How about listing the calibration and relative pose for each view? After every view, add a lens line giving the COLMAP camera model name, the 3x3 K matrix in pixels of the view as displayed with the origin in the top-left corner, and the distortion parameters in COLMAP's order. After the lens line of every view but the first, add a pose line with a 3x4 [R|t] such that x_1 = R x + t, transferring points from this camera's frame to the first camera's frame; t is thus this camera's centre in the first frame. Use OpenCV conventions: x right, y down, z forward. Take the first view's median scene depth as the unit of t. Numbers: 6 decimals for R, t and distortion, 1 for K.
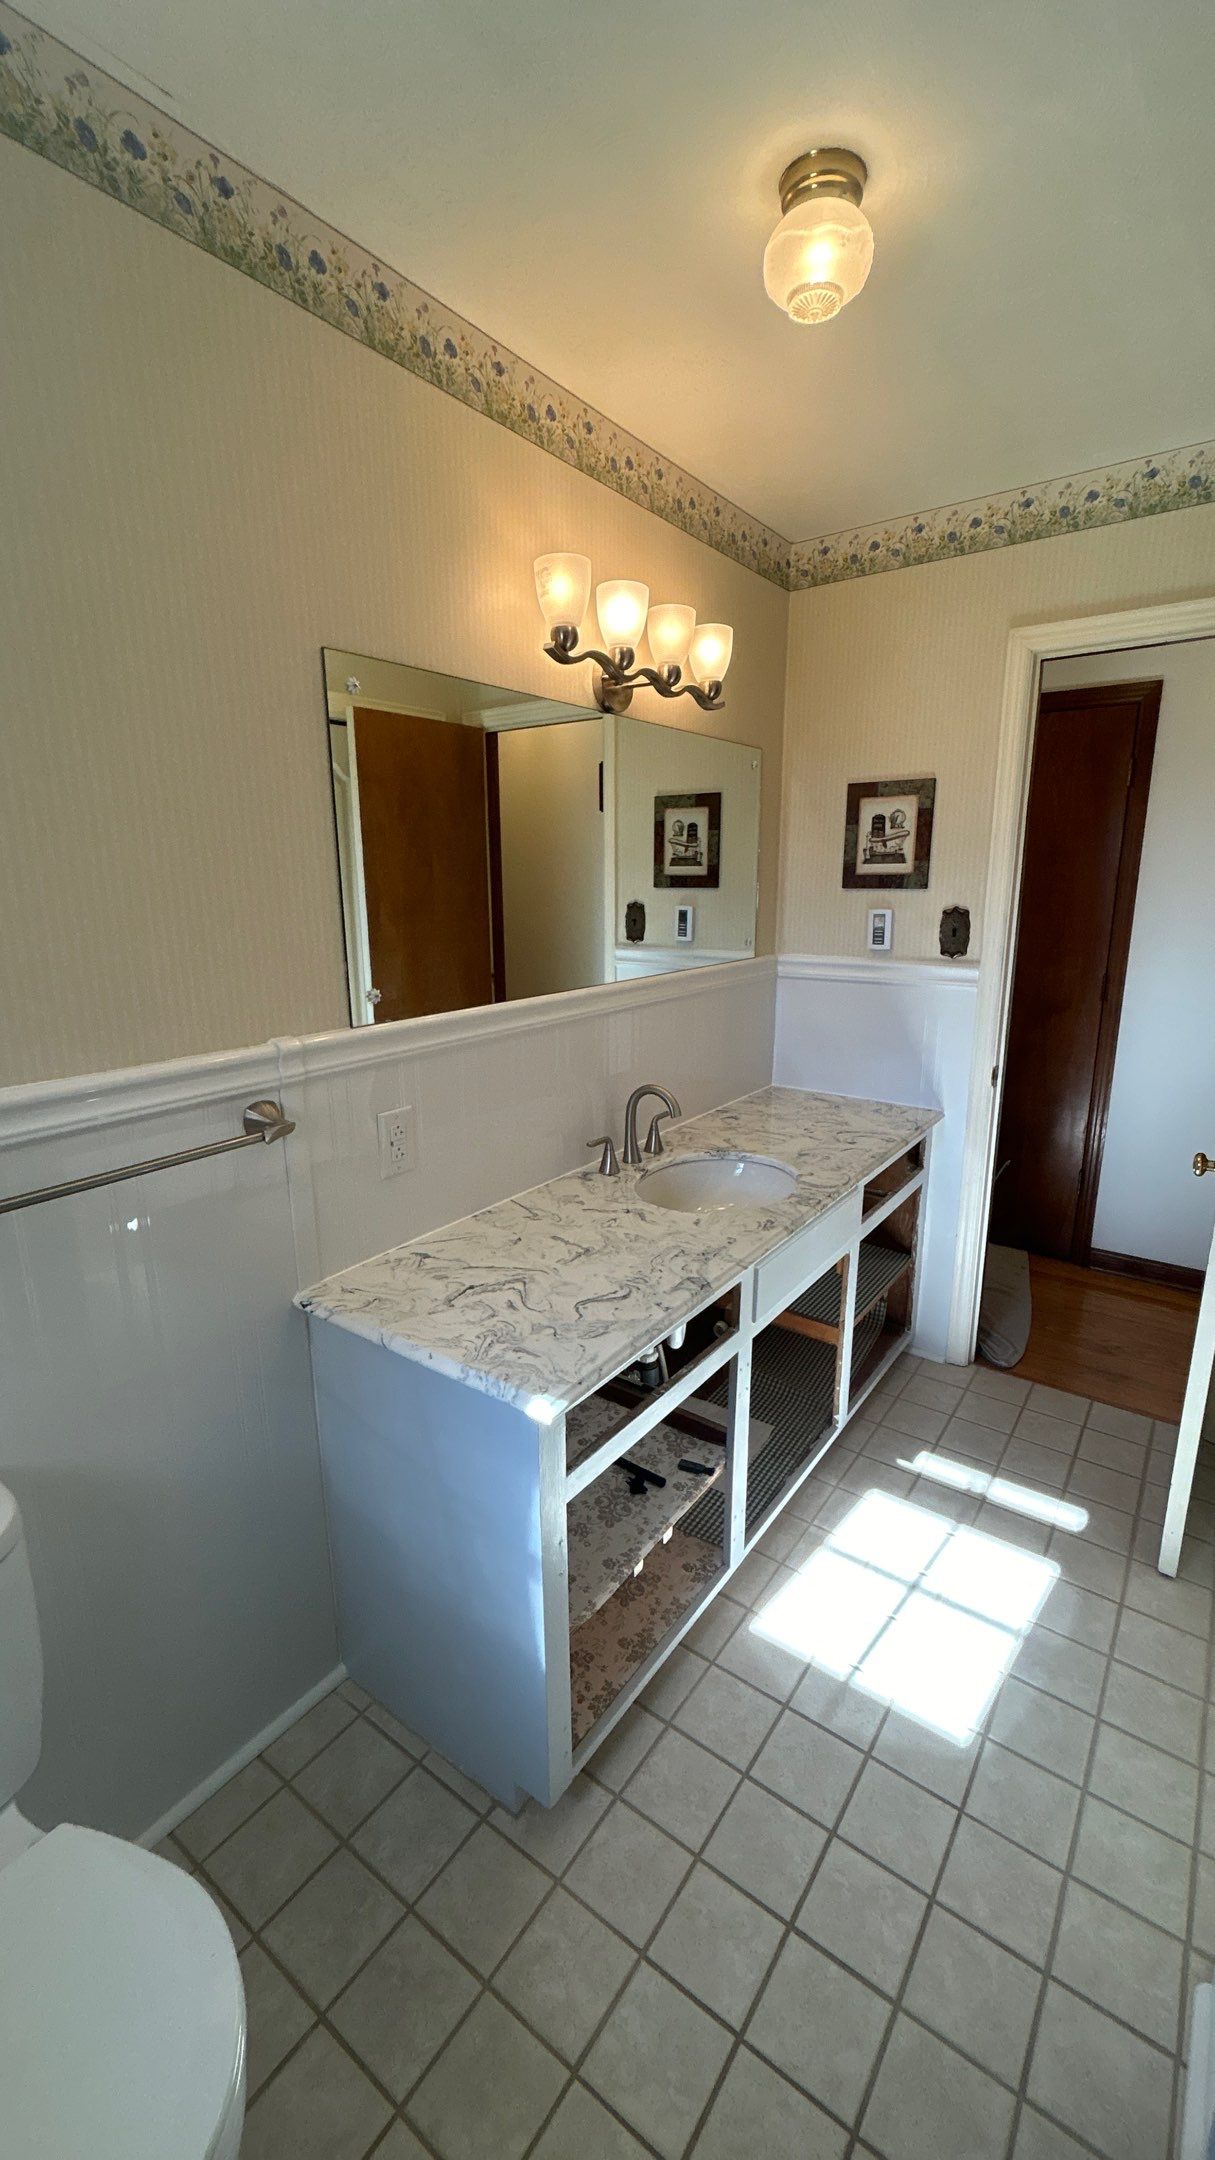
lens RADIAL K [[868.4, 0, 608.9], [0, 868.4, 1074.4], [0, 0, 1]] dist [-0.001510, -0.001225]
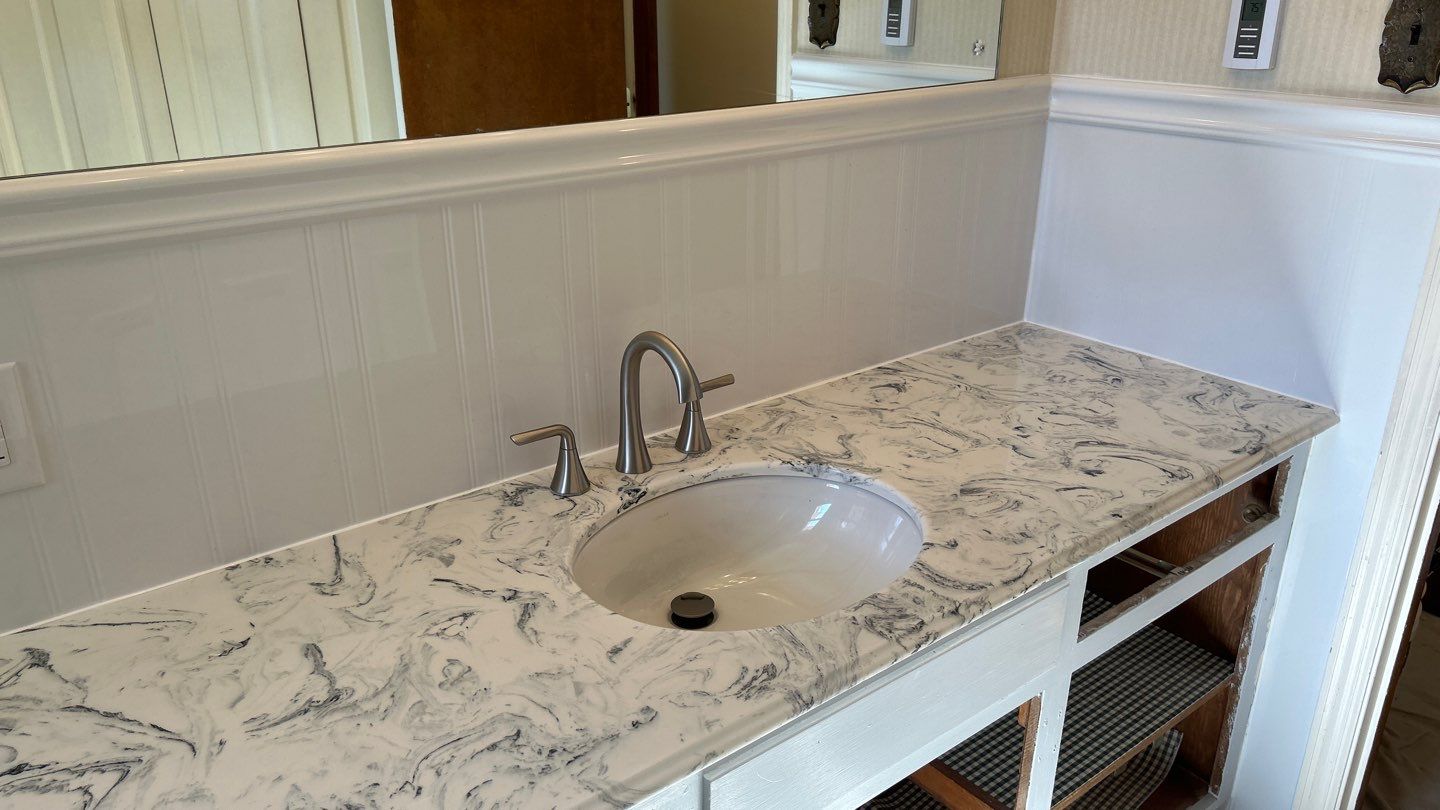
lens RADIAL K [[1079.9, 0, 719.7], [0, 1079.9, 408.1], [0, 0, 1]] dist [0.023385, -0.011149]
pose [[0.965374, 0.103020, -0.239664, 0.225525], [-0.062225, 0.983137, 0.171958, -0.051610], [0.253338, -0.151091, 0.955506, 0.372000]]
